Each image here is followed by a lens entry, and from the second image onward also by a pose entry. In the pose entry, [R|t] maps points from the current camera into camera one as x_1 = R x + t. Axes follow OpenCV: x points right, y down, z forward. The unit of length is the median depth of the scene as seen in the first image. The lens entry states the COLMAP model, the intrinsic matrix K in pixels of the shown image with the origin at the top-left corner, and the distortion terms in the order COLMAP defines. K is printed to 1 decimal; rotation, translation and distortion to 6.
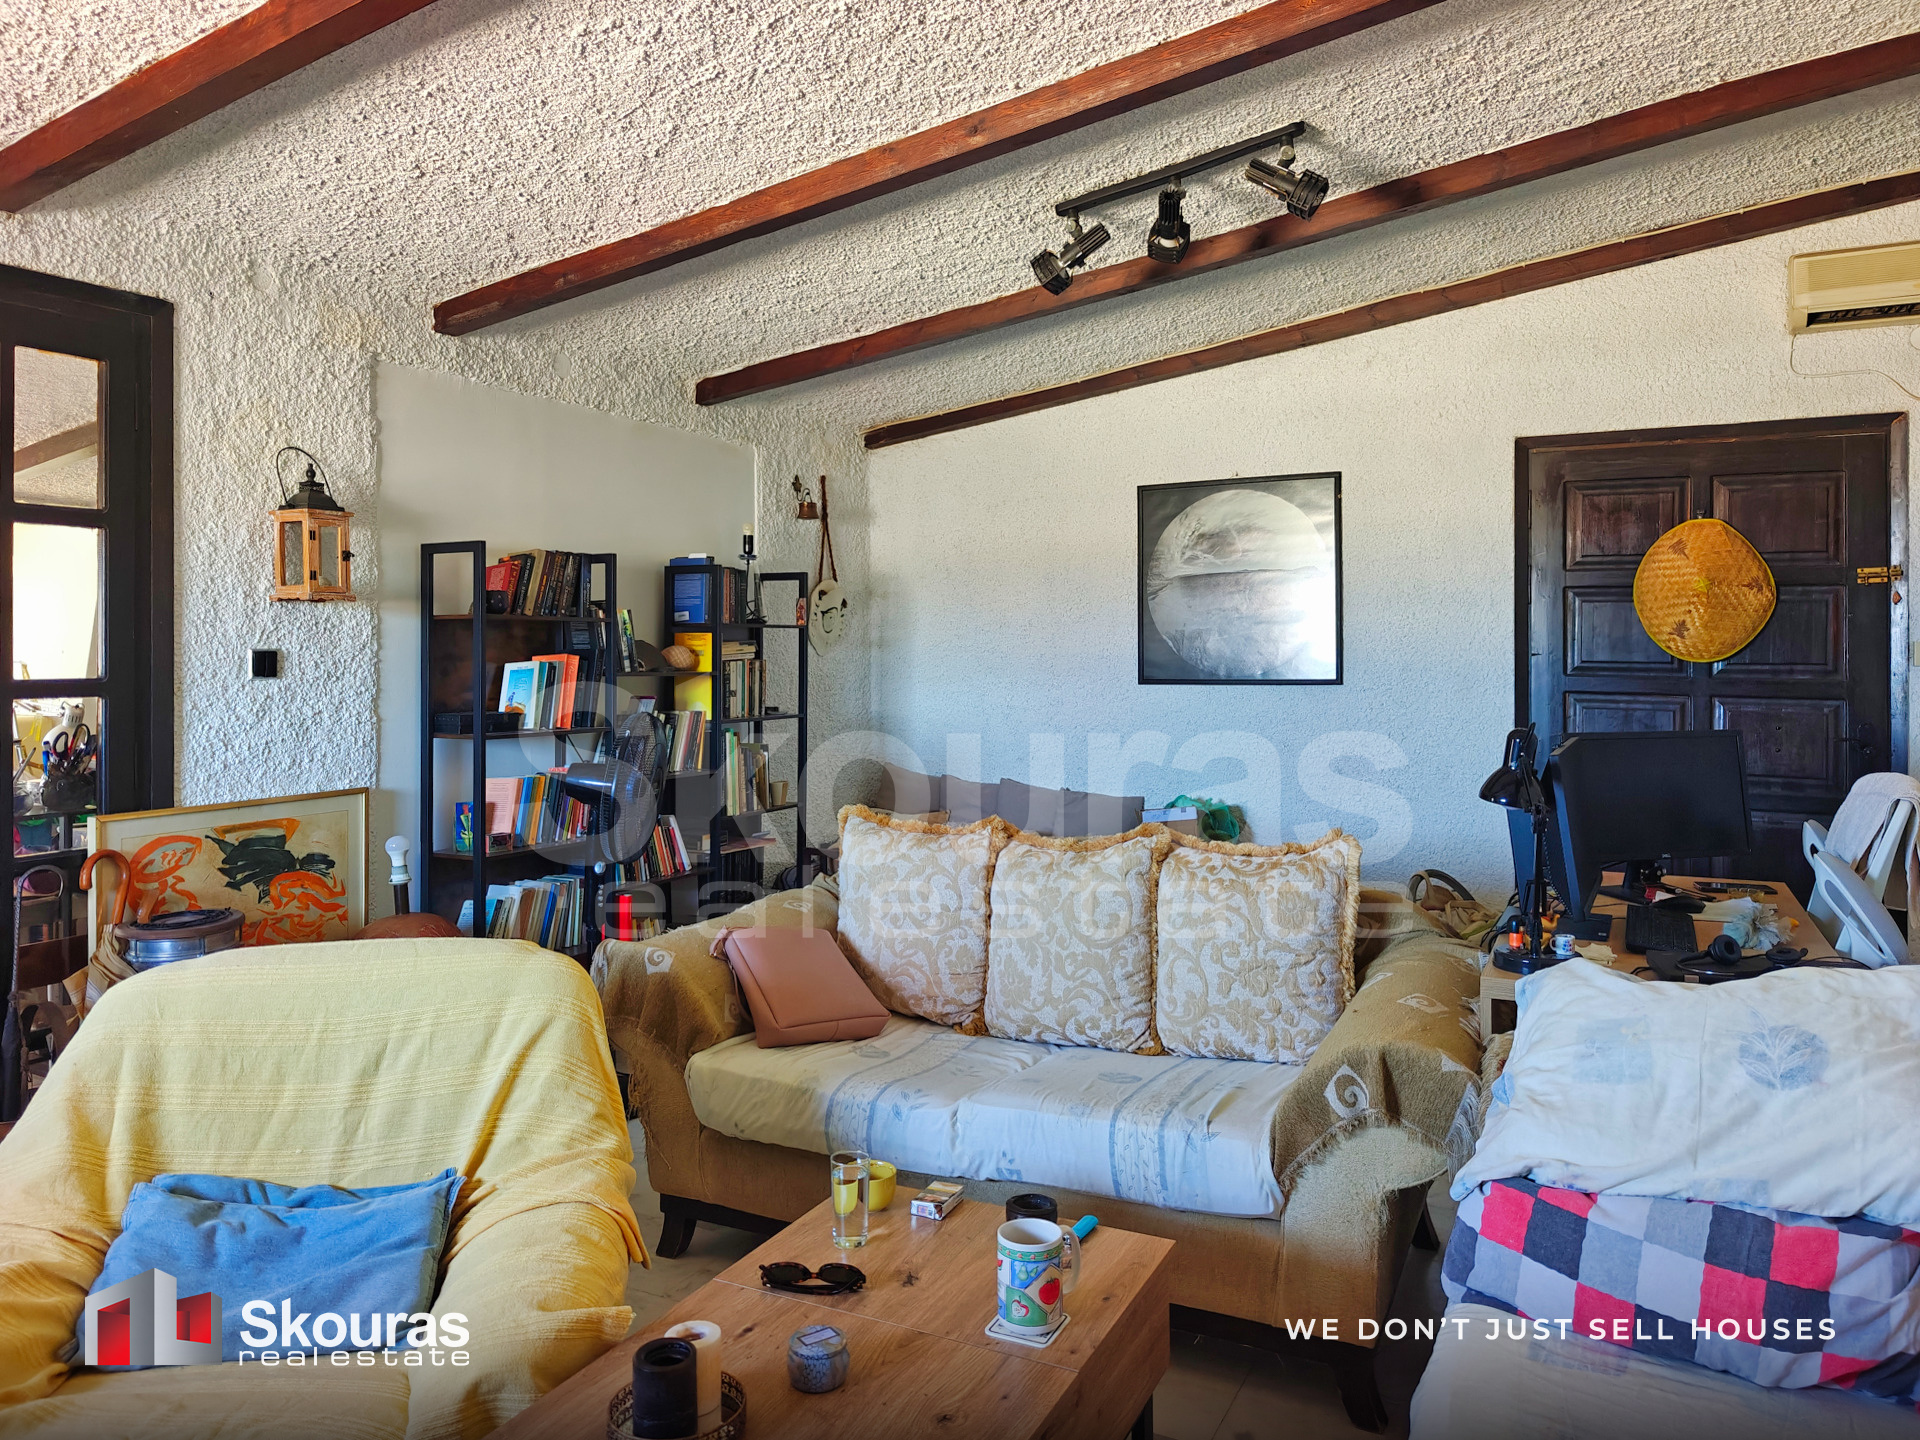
lens RADIAL K [[1354.6, 0, 964.3], [0, 1354.6, 660.6], [0, 0, 1]] dist [0.092564, -0.084522]
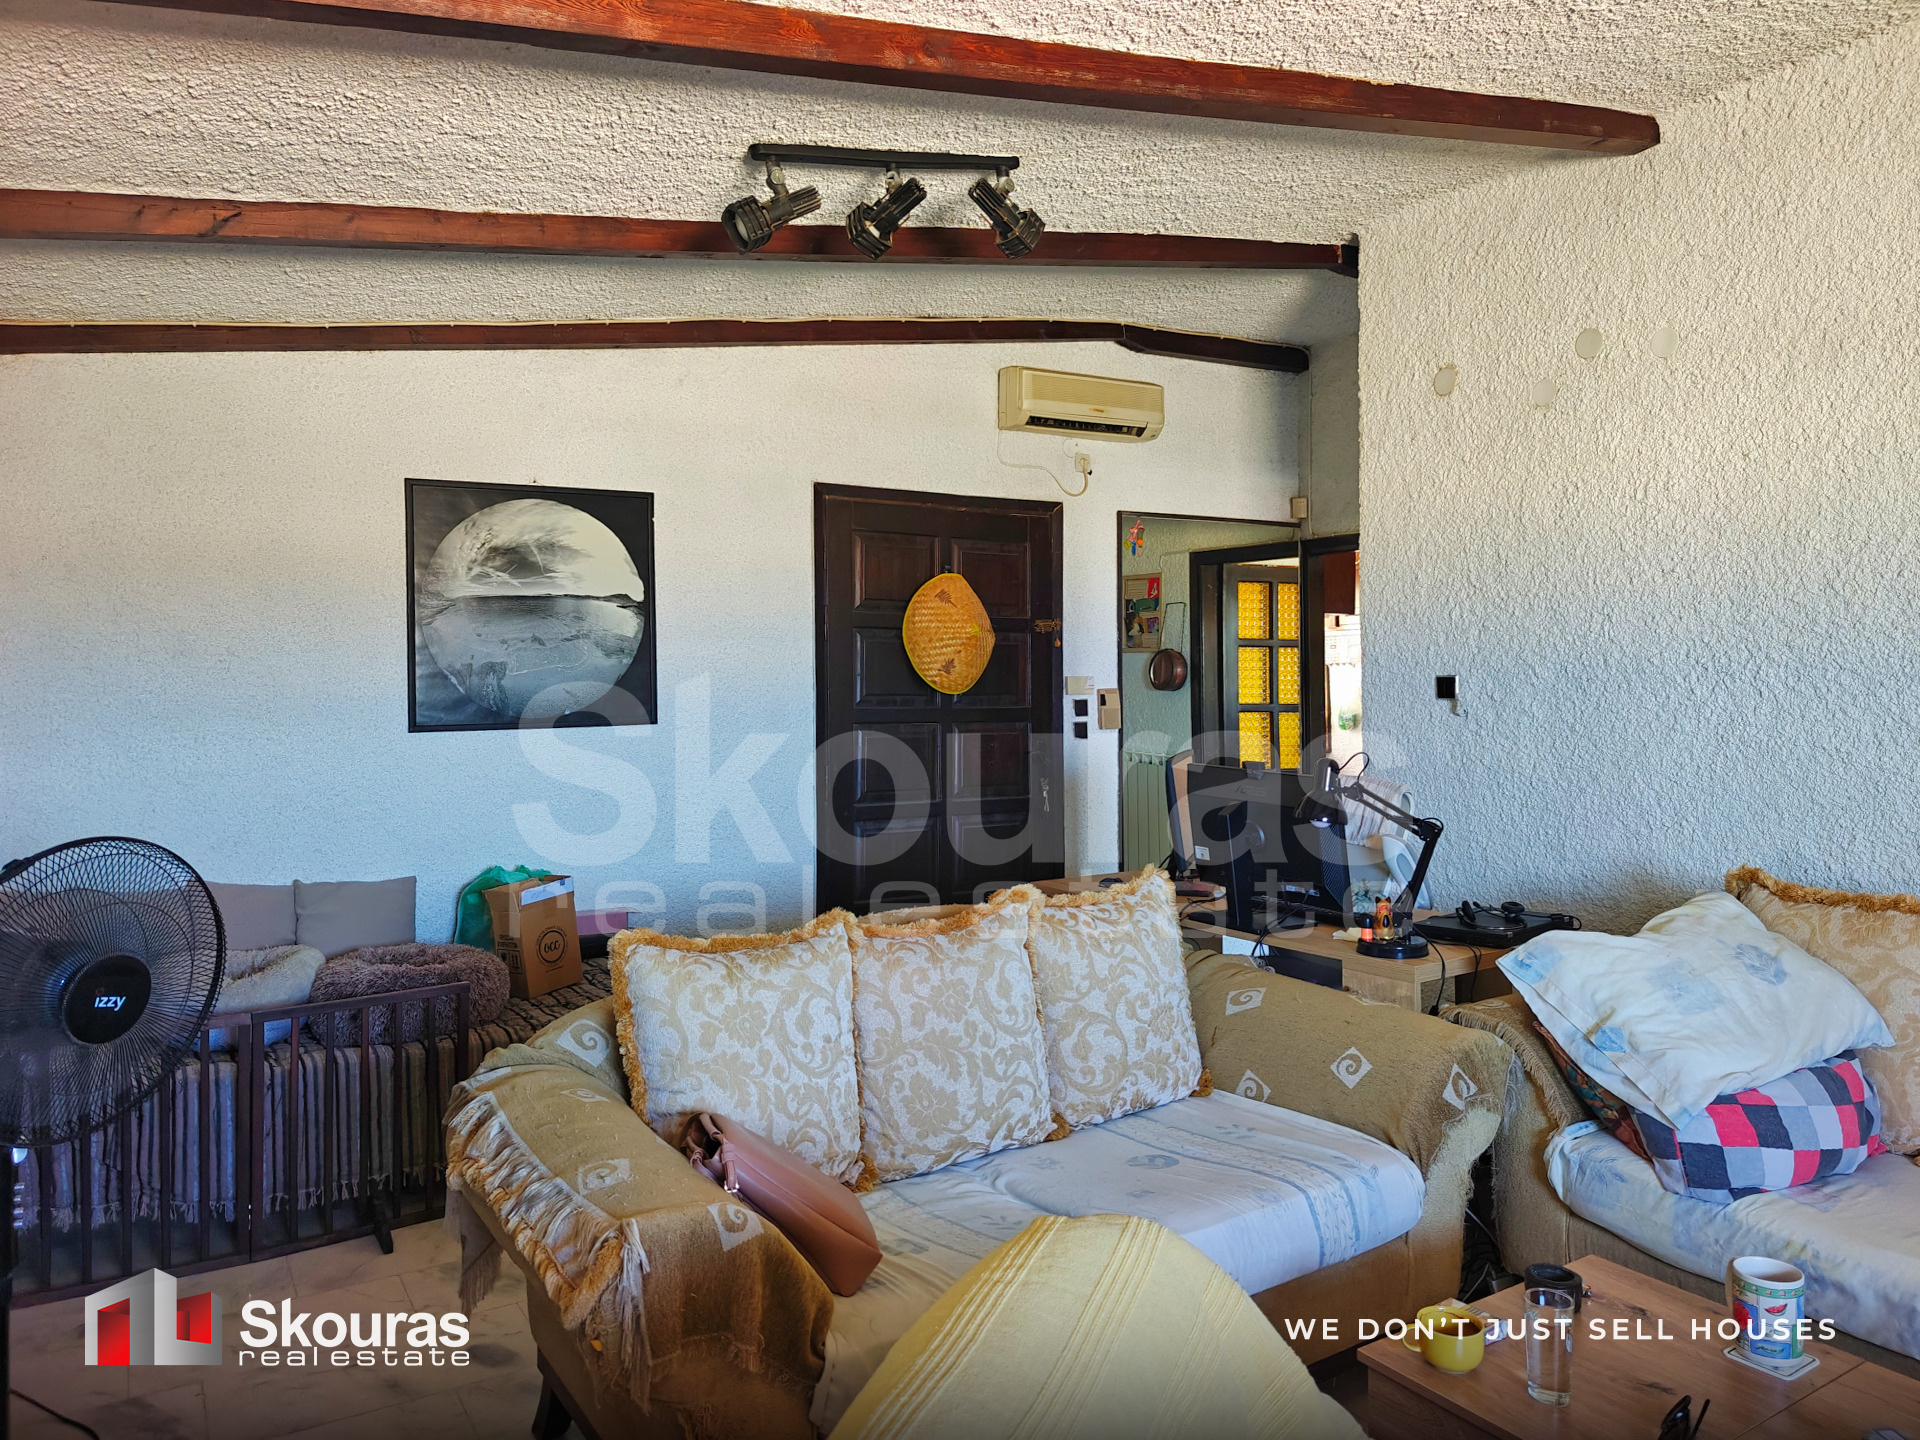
lens RADIAL K [[1332.2, 0, 960.0], [0, 1332.2, 720.0], [0, 0, 1]] dist [0.036568, -0.040954]
pose [[0.520332, -0.034072, 0.853284, -0.465065], [0.012397, 0.999400, 0.032347, -0.014649], [-0.853874, -0.006253, 0.520442, 0.421671]]
